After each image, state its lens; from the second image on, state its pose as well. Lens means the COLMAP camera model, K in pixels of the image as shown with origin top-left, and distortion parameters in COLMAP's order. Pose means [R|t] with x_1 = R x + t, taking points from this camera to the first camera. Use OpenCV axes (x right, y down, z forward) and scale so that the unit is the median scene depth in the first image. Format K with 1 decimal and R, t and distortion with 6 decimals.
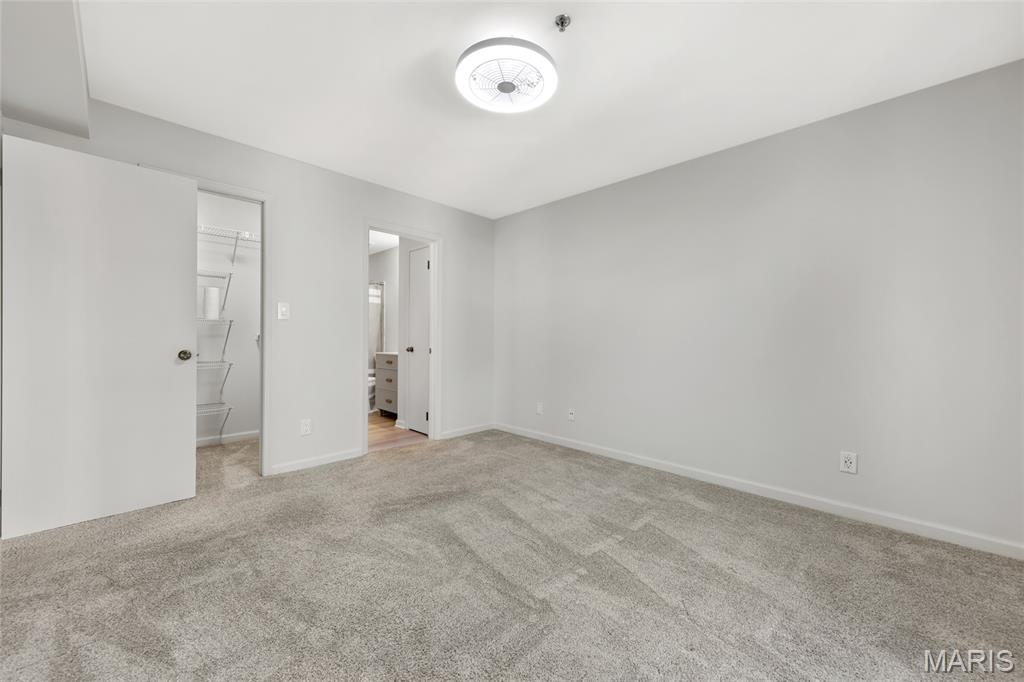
lens RADIAL K [[397.1, 0, 515.5], [0, 397.1, 335.3], [0, 0, 1]] dist [0.001731, -0.000040]
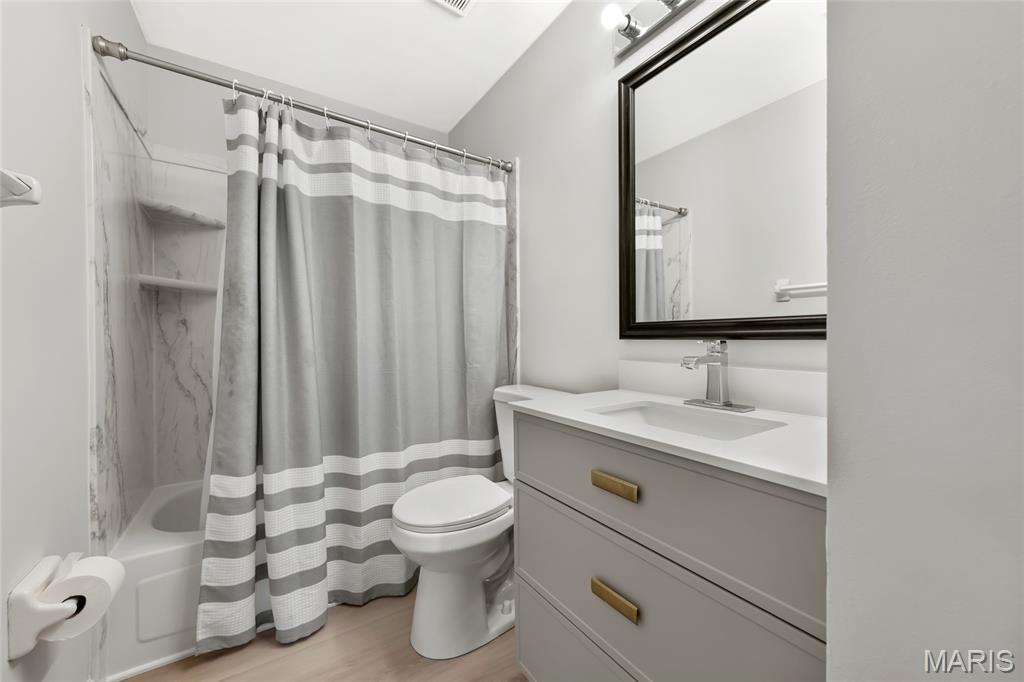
lens RADIAL K [[397.1, 0, 515.5], [0, 397.1, 335.3], [0, 0, 1]] dist [0.001731, -0.000040]
pose [[0.976690, -0.023463, -0.213367, -0.640414], [0.024751, 0.999688, 0.003369, 0.012700], [0.213222, -0.008572, 0.976966, 1.661135]]
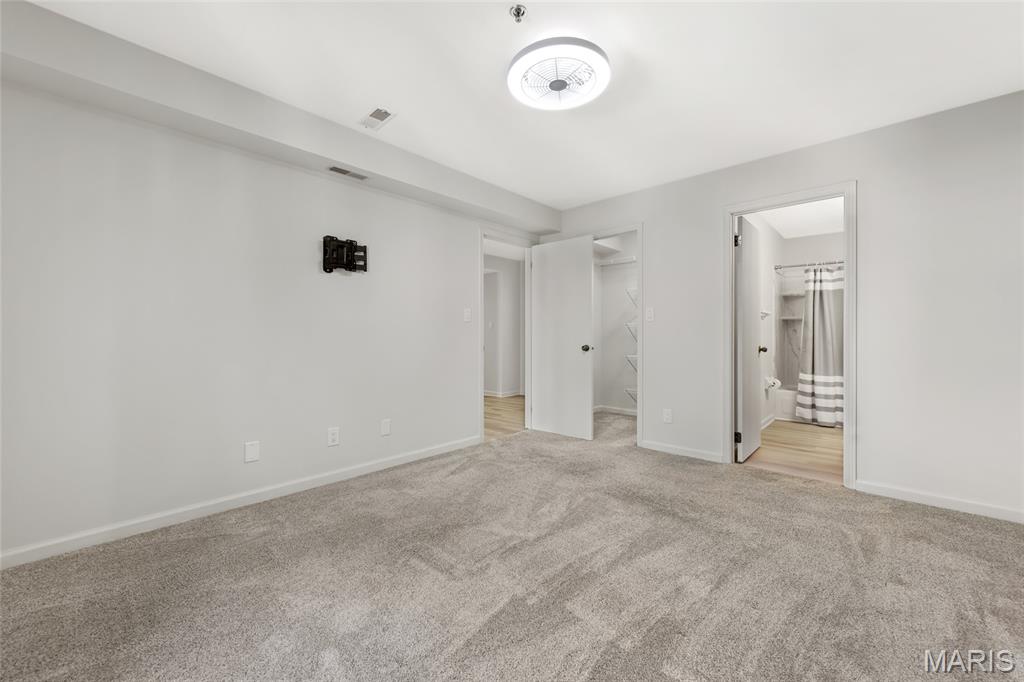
lens RADIAL K [[405.3, 0, 514.6], [0, 405.3, 332.5], [0, 0, 1]] dist [-0.000584, -0.000026]
pose [[0.029327, -0.014887, -0.999459, 0.758185], [0.007890, 0.999861, -0.014662, 0.008887], [0.999539, -0.007456, 0.029441, 0.660861]]
